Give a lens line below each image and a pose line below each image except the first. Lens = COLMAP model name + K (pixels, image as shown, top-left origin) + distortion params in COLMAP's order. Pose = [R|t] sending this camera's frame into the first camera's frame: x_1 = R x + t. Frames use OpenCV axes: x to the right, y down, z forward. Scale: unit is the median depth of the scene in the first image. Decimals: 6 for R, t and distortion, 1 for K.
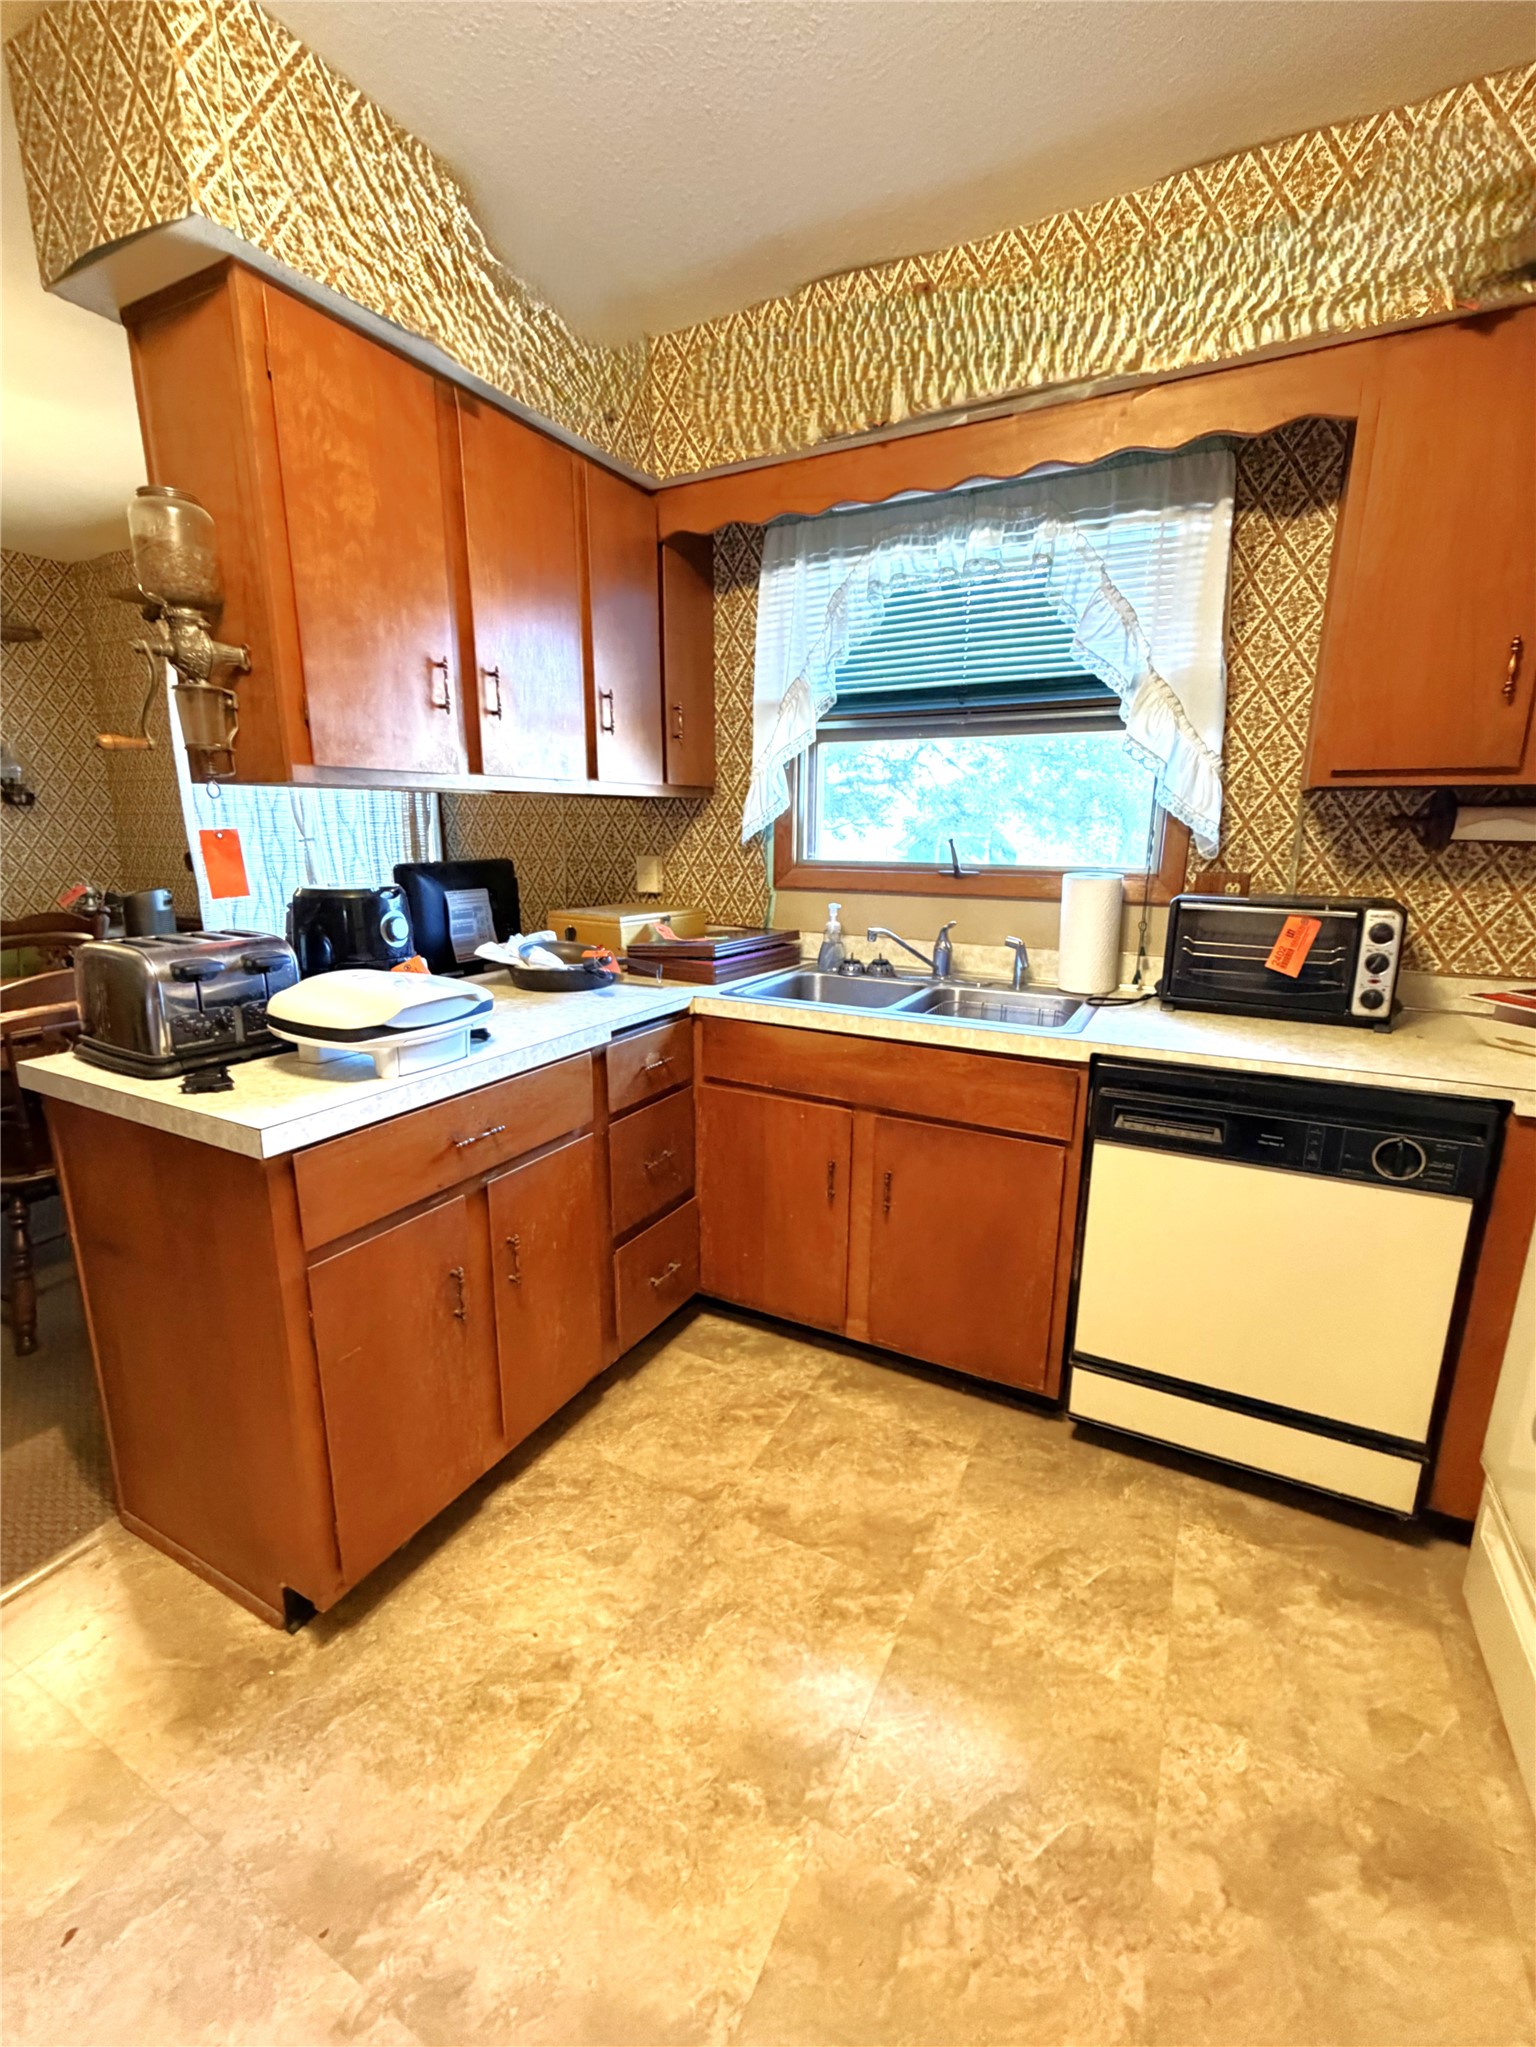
lens RADIAL K [[853.9, 0, 768.9], [0, 853.9, 1019.2], [0, 0, 1]] dist [-0.003679, 0.000602]
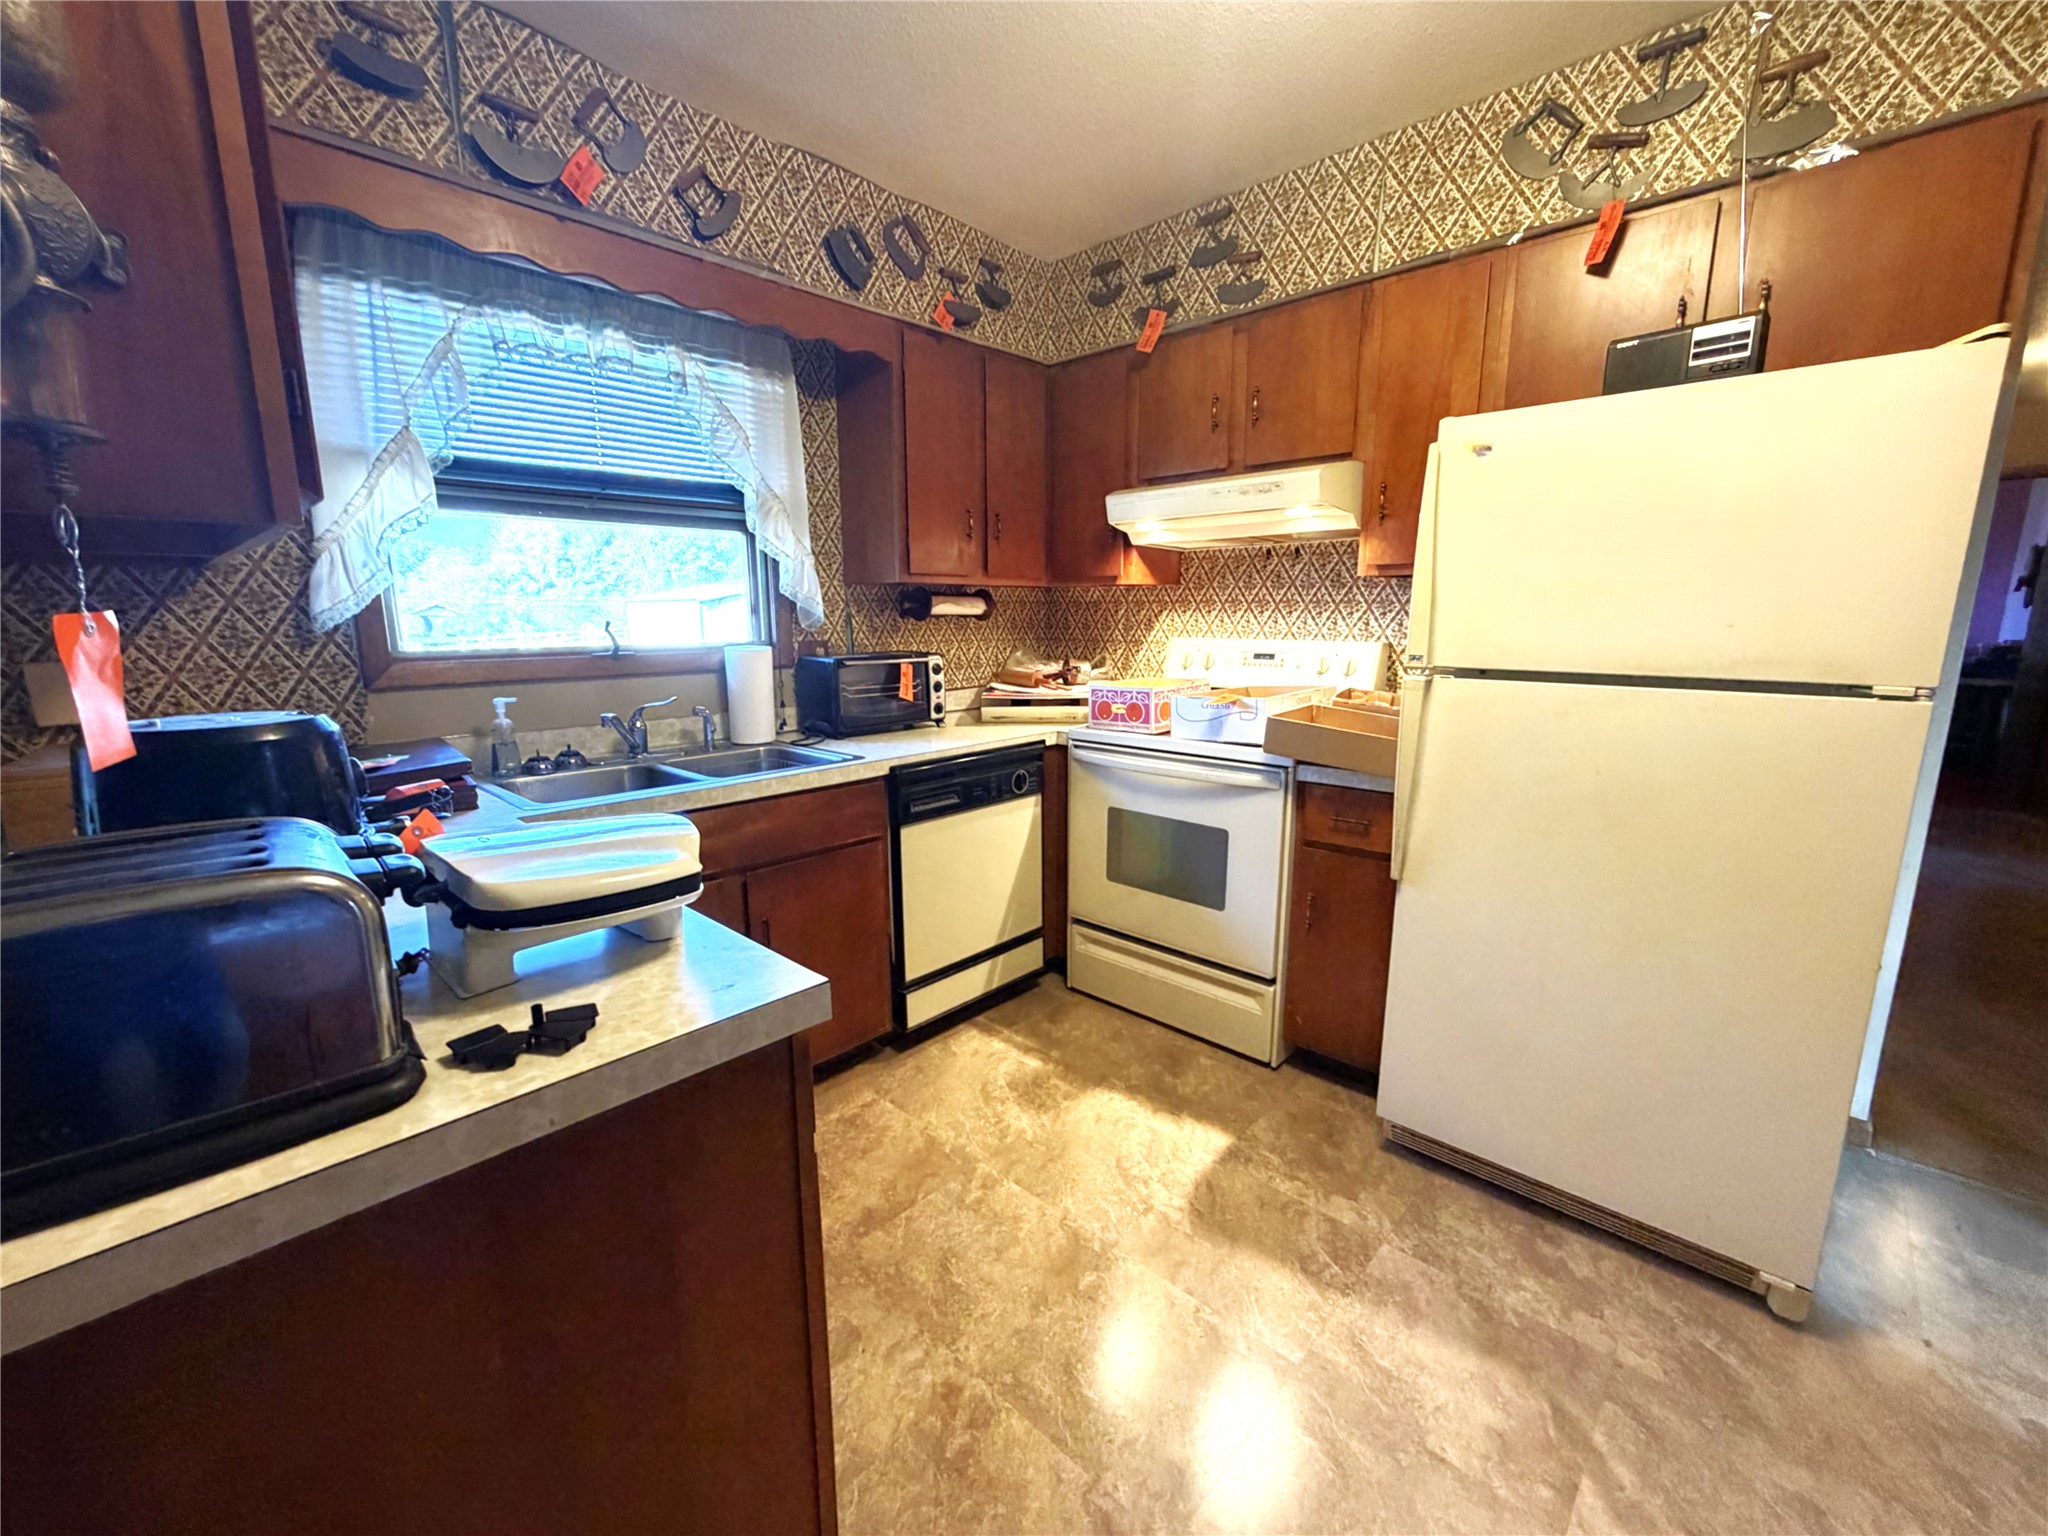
lens RADIAL K [[823.6, 0, 1024.0], [0, 823.6, 768.0], [0, 0, 1]] dist [-0.000790, -0.000304]
pose [[0.271584, -0.185580, 0.944353, -0.804334], [0.217426, 0.967695, 0.127638, -0.079549], [-0.937533, 0.170662, 0.303161, 0.361593]]
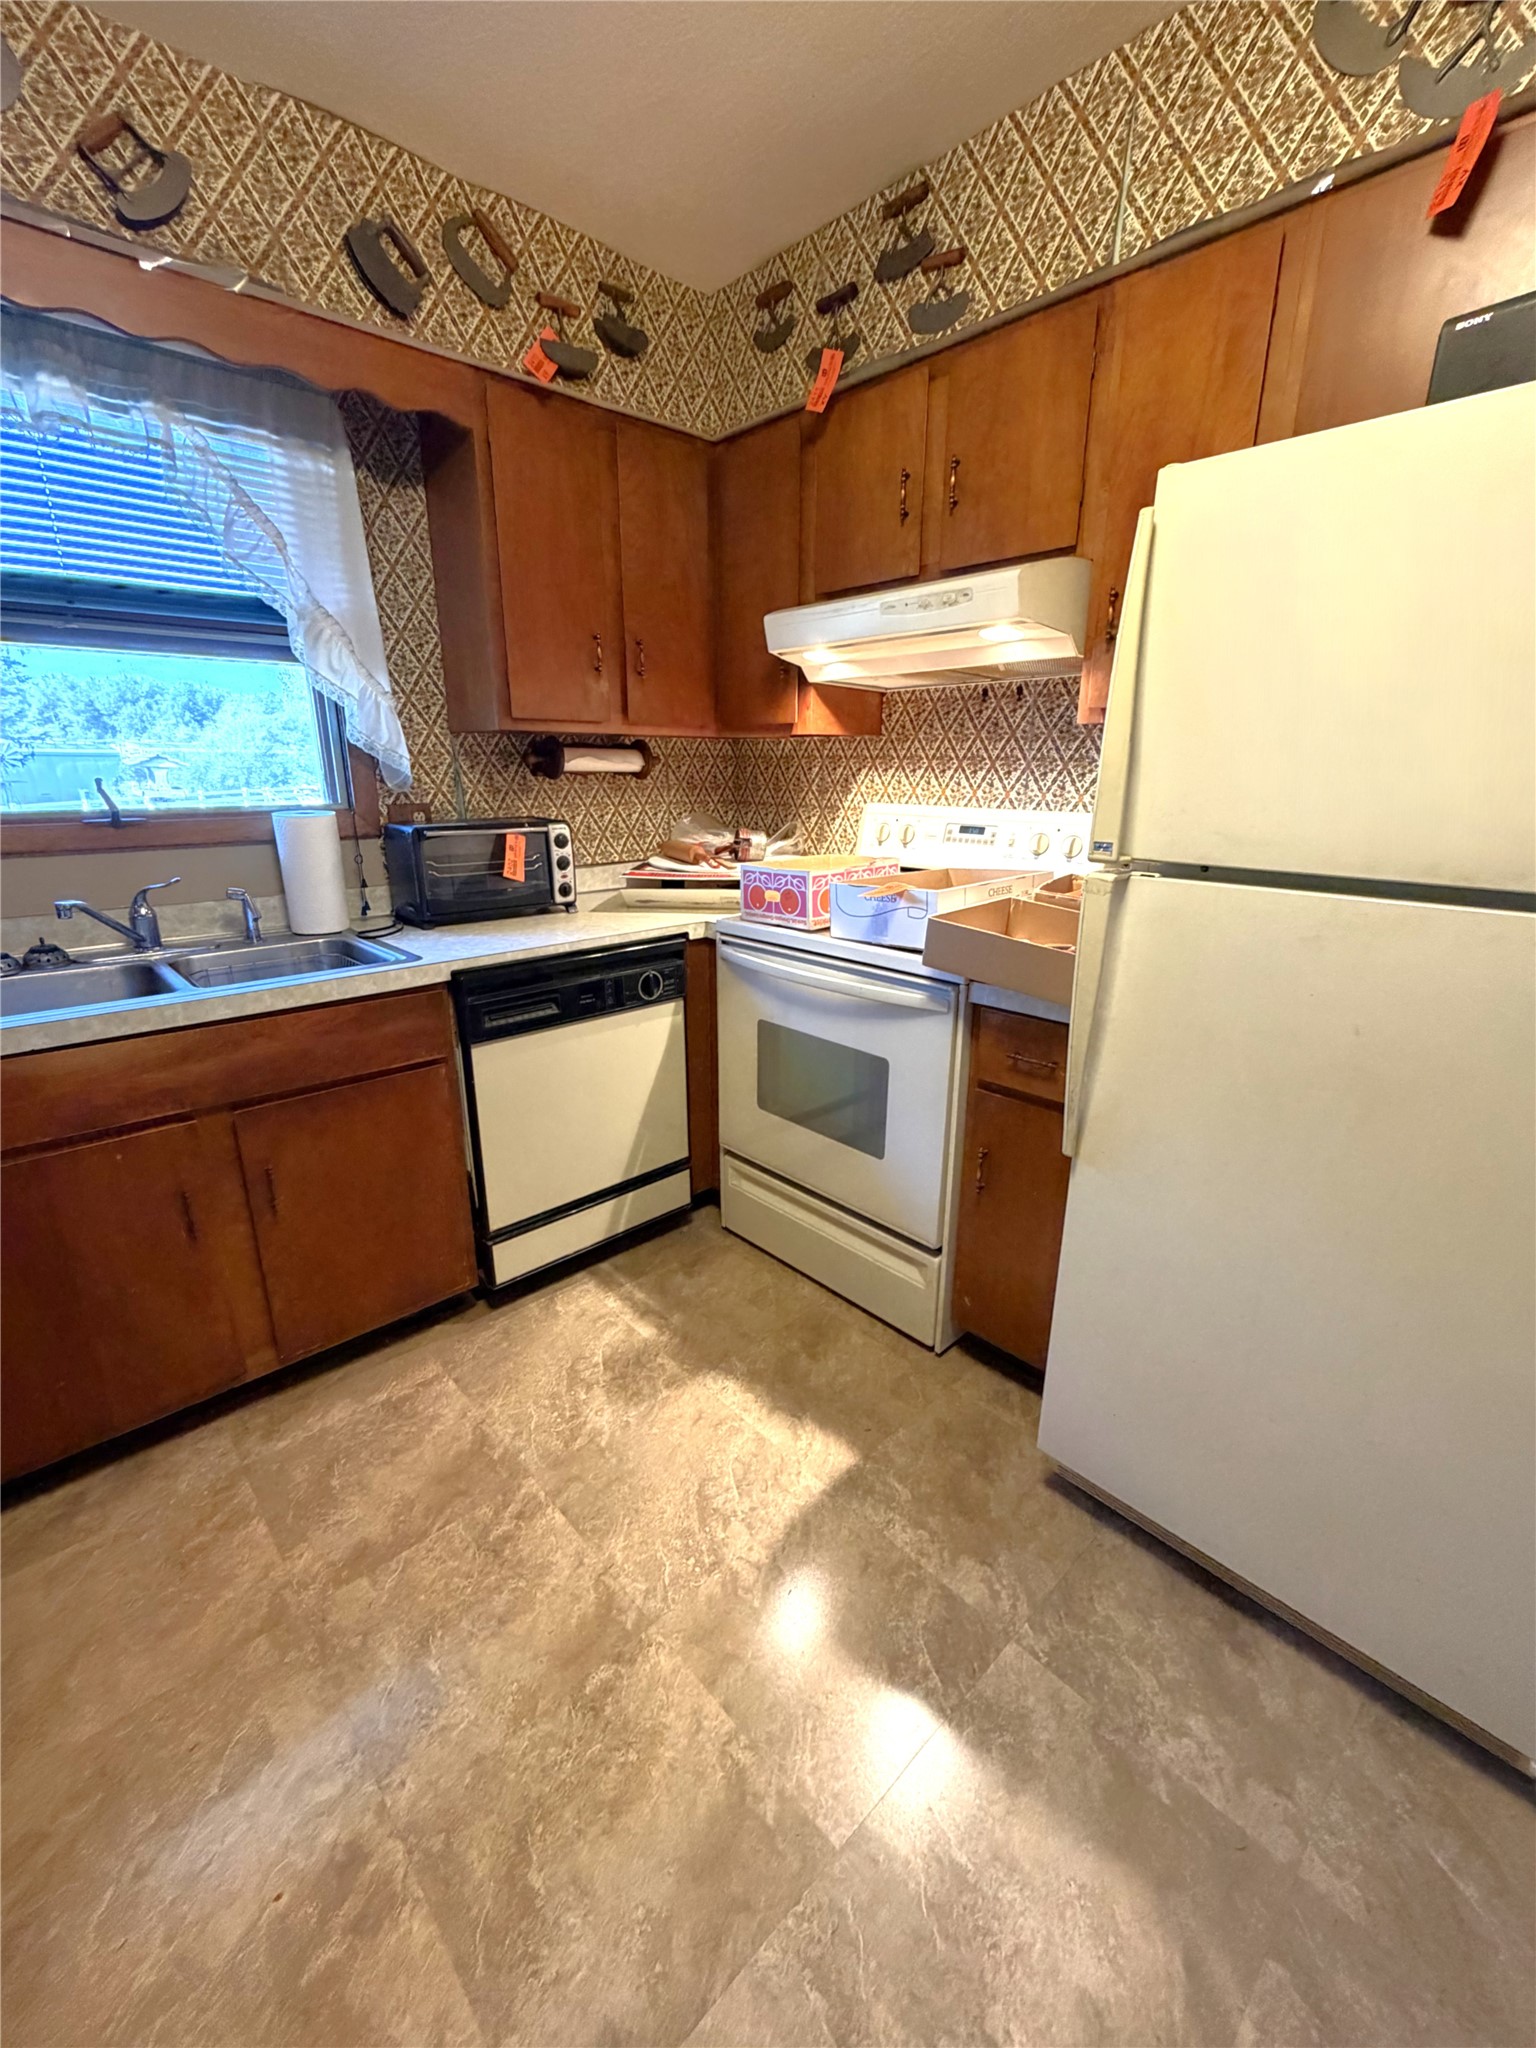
lens RADIAL K [[840.0, 0, 773.3], [0, 840.0, 1018.1], [0, 0, 1]] dist [-0.001411, 0.000037]
pose [[0.330768, -0.275994, 0.902452, -0.458888], [0.206800, 0.954234, 0.216034, -0.048727], [-0.920775, 0.115170, 0.372705, 0.206000]]
